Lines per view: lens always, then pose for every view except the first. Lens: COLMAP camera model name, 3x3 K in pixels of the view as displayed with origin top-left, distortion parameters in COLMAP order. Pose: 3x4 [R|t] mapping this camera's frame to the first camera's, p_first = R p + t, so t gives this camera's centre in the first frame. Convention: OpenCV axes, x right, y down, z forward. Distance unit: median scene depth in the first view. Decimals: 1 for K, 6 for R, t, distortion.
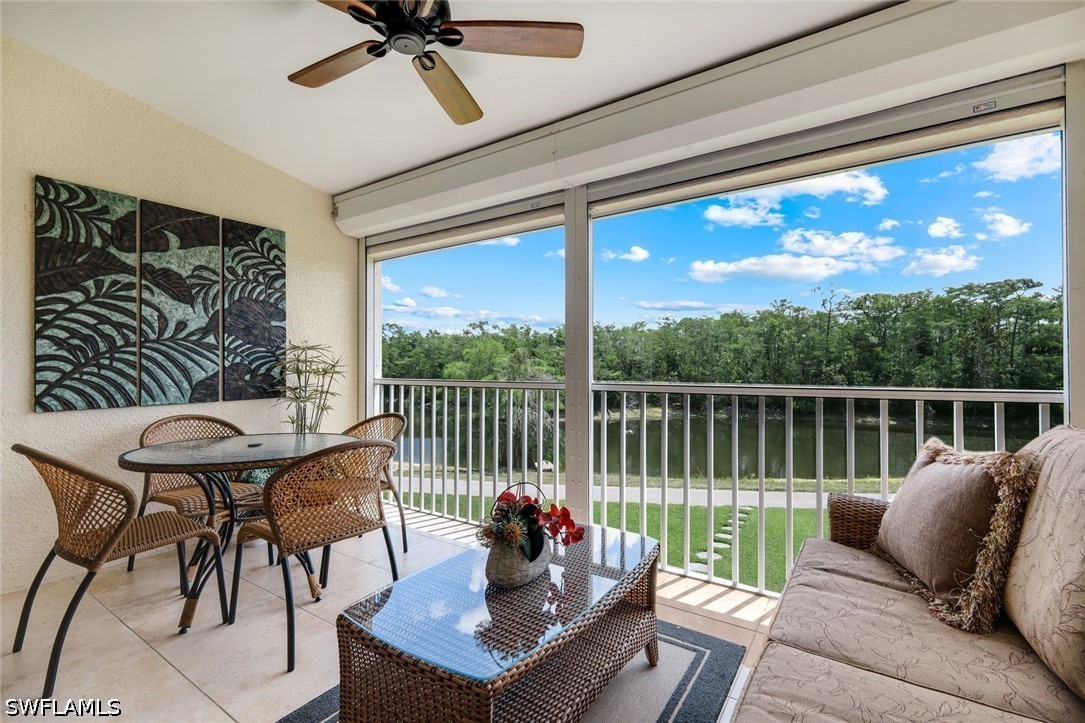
lens RADIAL K [[474.5, 0, 542.5], [0, 474.5, 361.5], [0, 0, 1]] dist [0.001824, 0.000512]
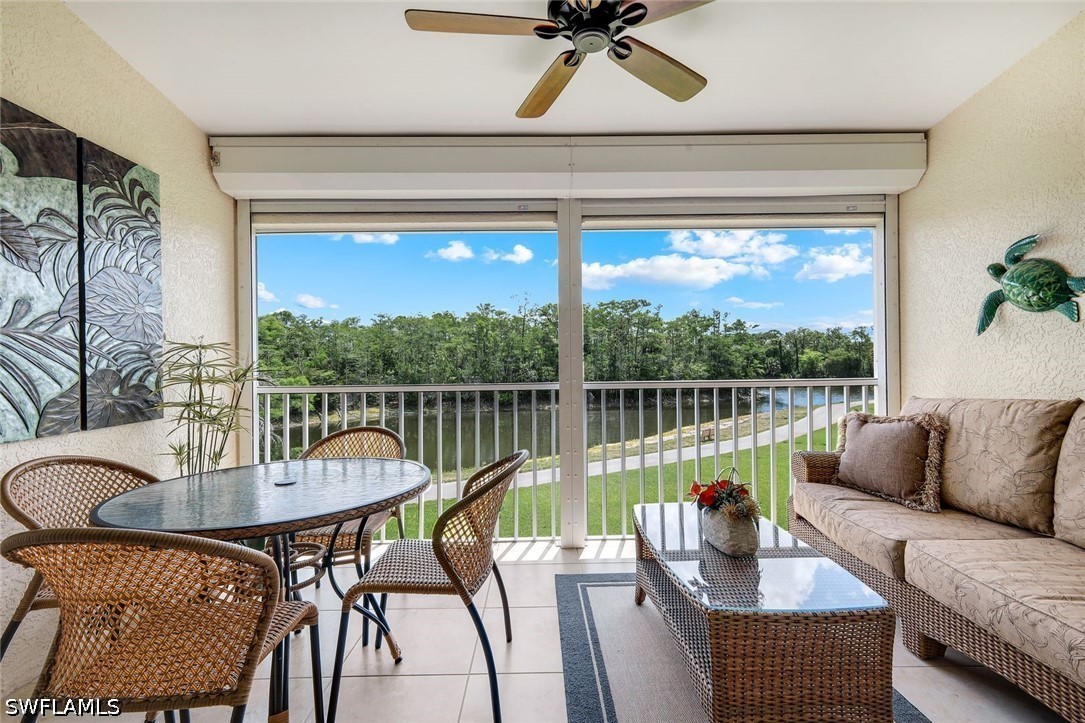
lens RADIAL K [[475.9, 0, 542.5], [0, 475.9, 361.5], [0, 0, 1]] dist [0.001674, 0.000474]
pose [[0.823721, -0.007250, 0.566949, -0.421193], [0.004839, 0.999972, 0.005756, -0.006682], [-0.566975, -0.001998, 0.823733, 0.111513]]
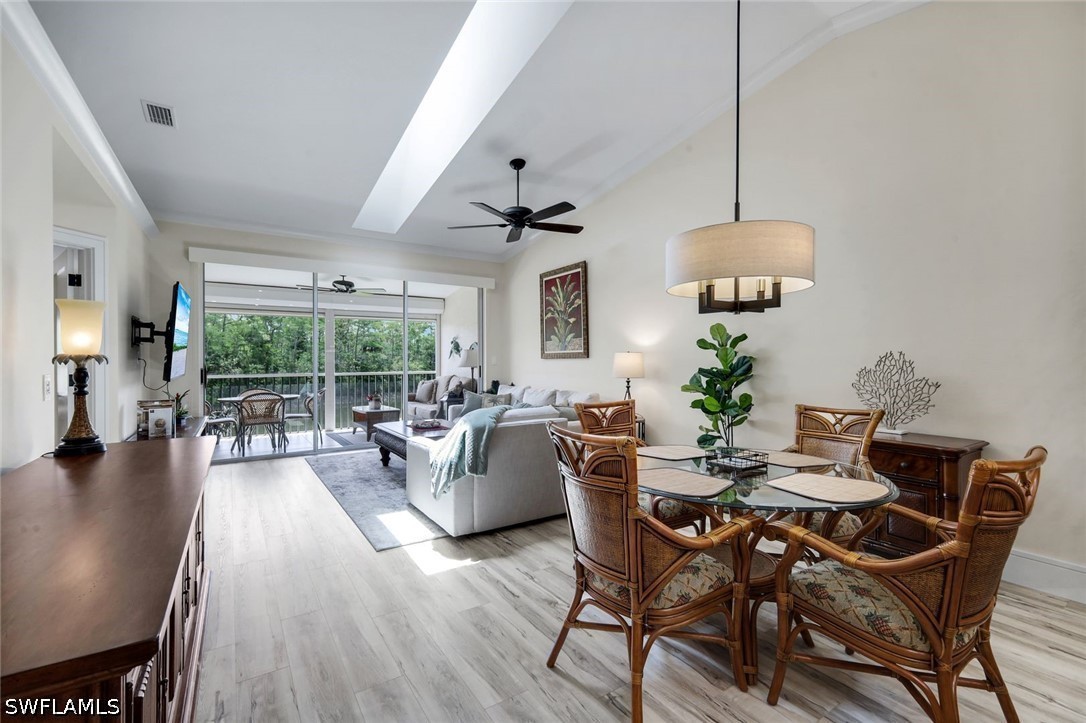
lens RADIAL K [[475.3, 0, 541.1], [0, 475.3, 360.2], [0, 0, 1]] dist [0.002031, -0.000045]
pose [[0.392440, -0.002405, 0.919775, -1.575486], [-0.008693, 0.999942, 0.006324, -0.049035], [-0.919737, -0.010477, 0.392396, -1.031972]]
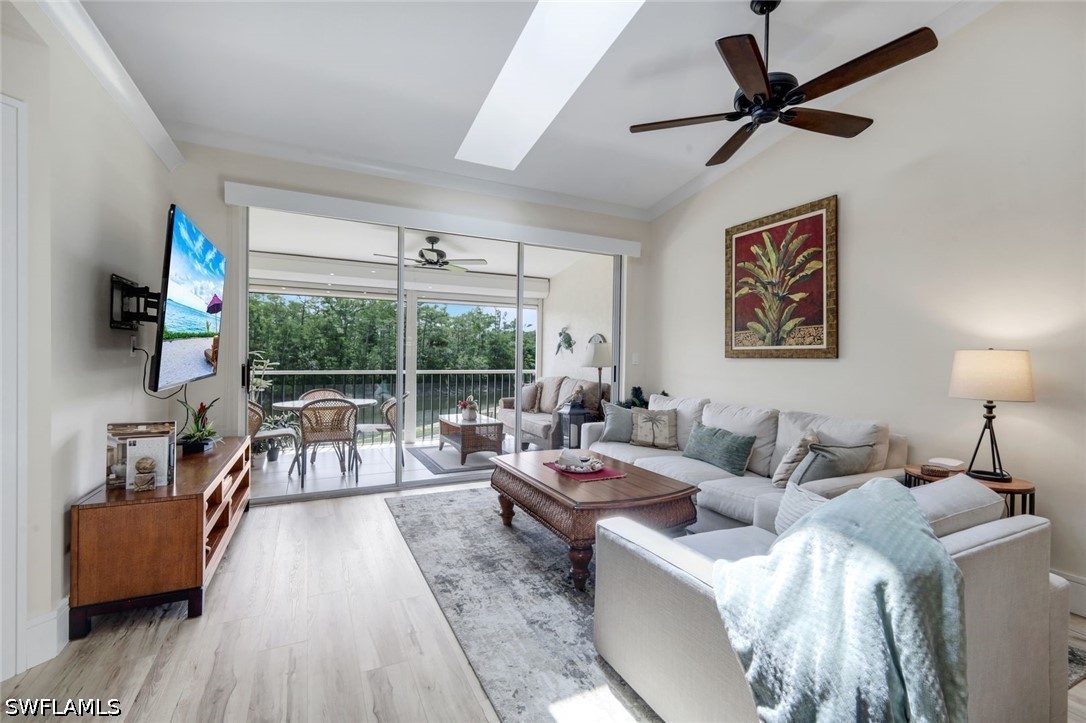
lens RADIAL K [[475.3, 0, 541.1], [0, 475.3, 360.2], [0, 0, 1]] dist [0.002031, -0.000045]
pose [[0.503832, -0.001884, 0.863800, -1.210624], [-0.023964, 0.999582, 0.016158, -0.045602], [-0.863469, -0.028841, 0.503576, -0.570183]]
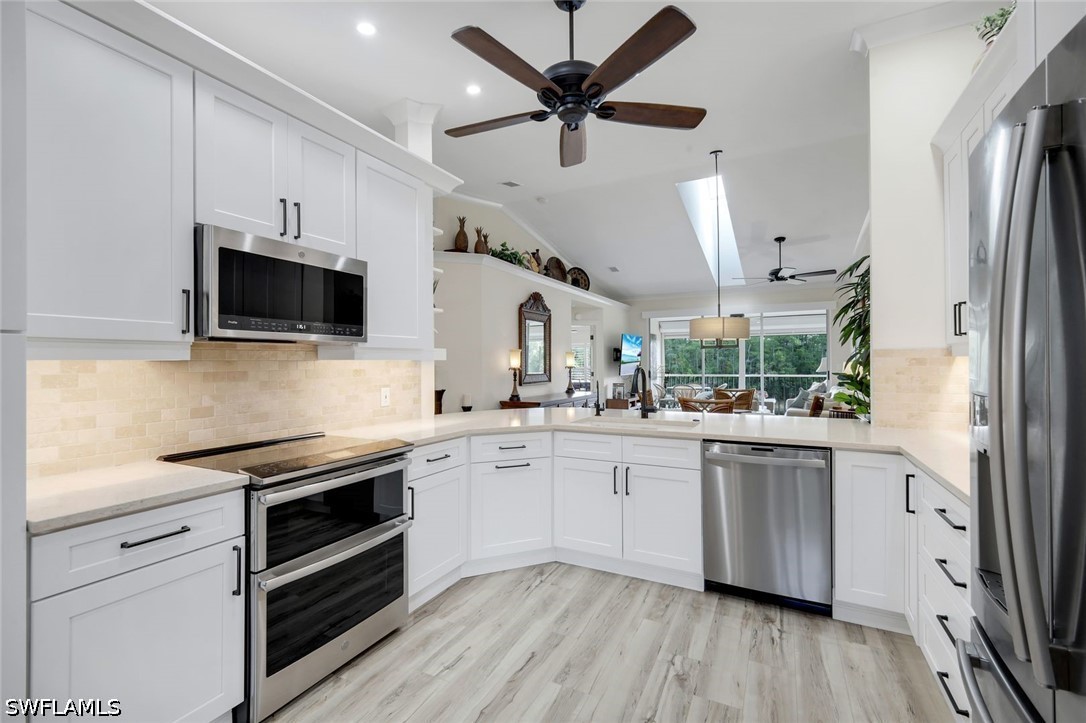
lens RADIAL K [[475.3, 0, 541.1], [0, 475.3, 360.2], [0, 0, 1]] dist [0.002031, -0.000045]
pose [[0.993569, -0.000700, 0.113226, -1.634295], [0.000034, 0.999983, 0.005881, -0.084321], [-0.113228, -0.005840, 0.993552, -2.267548]]
